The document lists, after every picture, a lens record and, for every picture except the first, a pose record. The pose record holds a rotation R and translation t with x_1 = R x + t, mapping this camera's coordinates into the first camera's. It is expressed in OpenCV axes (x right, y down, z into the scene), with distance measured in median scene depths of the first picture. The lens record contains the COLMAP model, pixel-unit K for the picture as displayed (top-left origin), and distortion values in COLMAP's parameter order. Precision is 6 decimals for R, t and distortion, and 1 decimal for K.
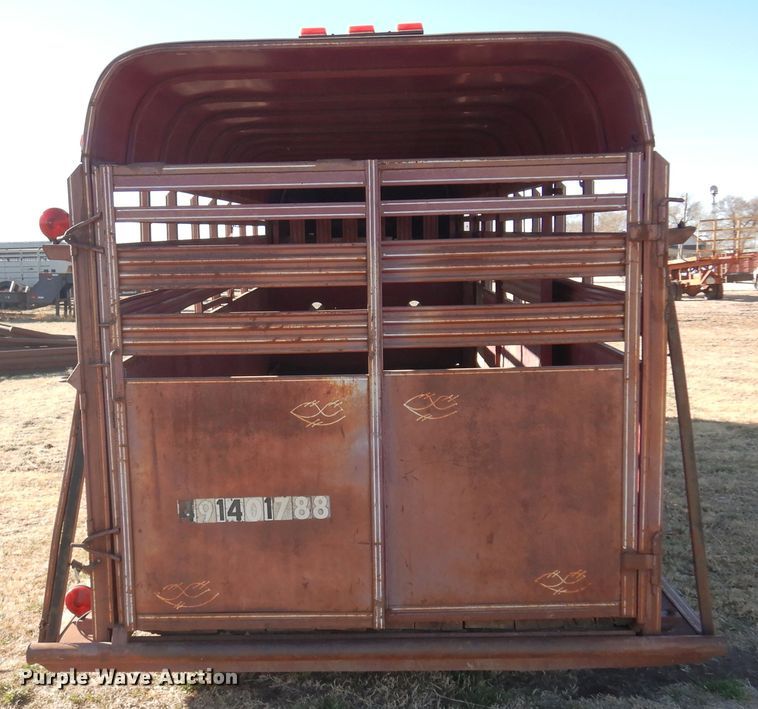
lens RADIAL K [[851.6, 0, 379.0], [0, 851.6, 354.5], [0, 0, 1]] dist [0.009860, 0.000916]
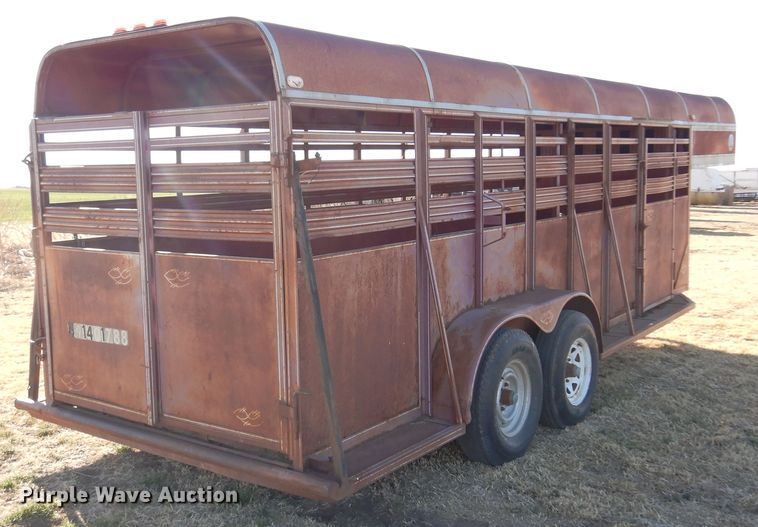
lens RADIAL K [[855.1, 0, 404.6], [0, 855.1, 262.8], [0, 0, 1]] dist [-0.005299, 0.009030]
pose [[0.825329, 0.077147, -0.559358, 1.191845], [-0.075794, 0.996794, 0.025644, -0.032438], [0.559542, 0.021231, 0.828530, 0.008237]]
